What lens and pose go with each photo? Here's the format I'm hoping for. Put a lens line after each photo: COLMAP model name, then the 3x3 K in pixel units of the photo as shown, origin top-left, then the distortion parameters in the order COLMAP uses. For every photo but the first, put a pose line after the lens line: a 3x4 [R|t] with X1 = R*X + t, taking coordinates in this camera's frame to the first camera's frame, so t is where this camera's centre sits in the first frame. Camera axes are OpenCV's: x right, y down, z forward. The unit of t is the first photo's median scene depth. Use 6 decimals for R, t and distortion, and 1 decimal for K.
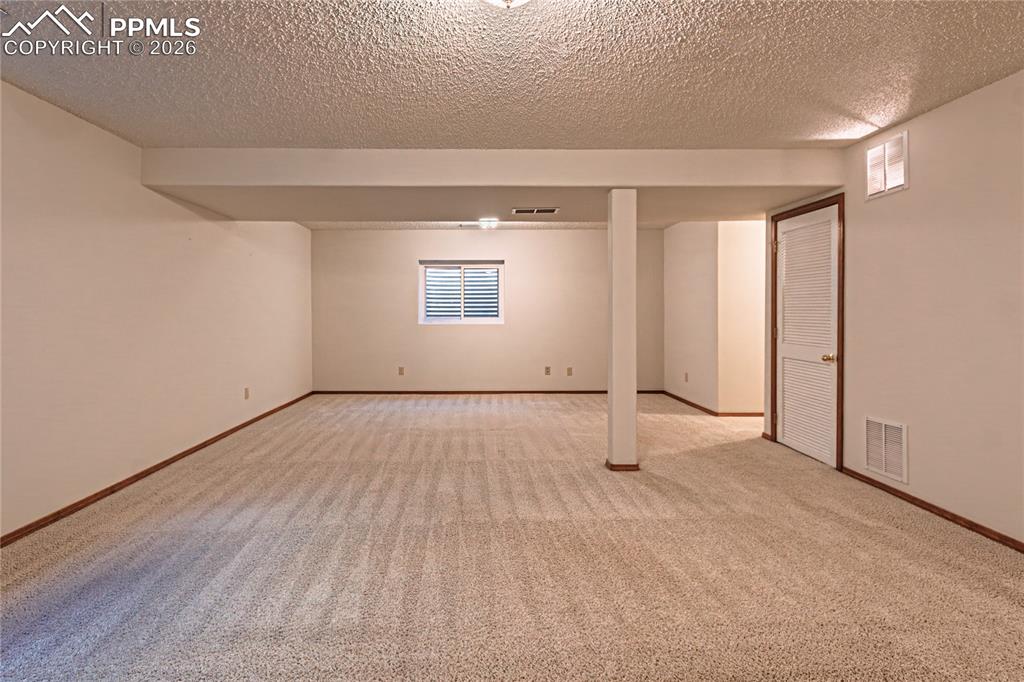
lens RADIAL K [[500.3, 0, 507.5], [0, 500.3, 310.8], [0, 0, 1]] dist [0.005561, -0.000477]
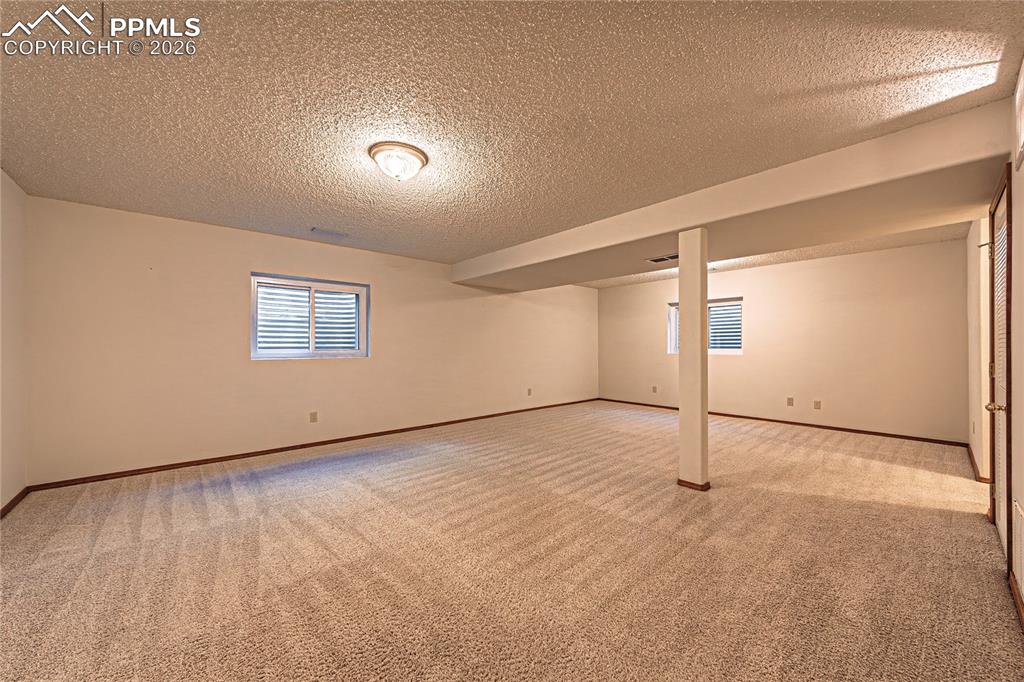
lens RADIAL K [[372.0, 0, 512.5], [0, 372.0, 343.0], [0, 0, 1]] dist [-0.001985, -0.000092]
pose [[0.667156, -0.005287, -0.744899, 0.631799], [0.002549, 0.999985, -0.004815, 0.006931], [0.744914, 0.001314, 0.667159, 0.183209]]
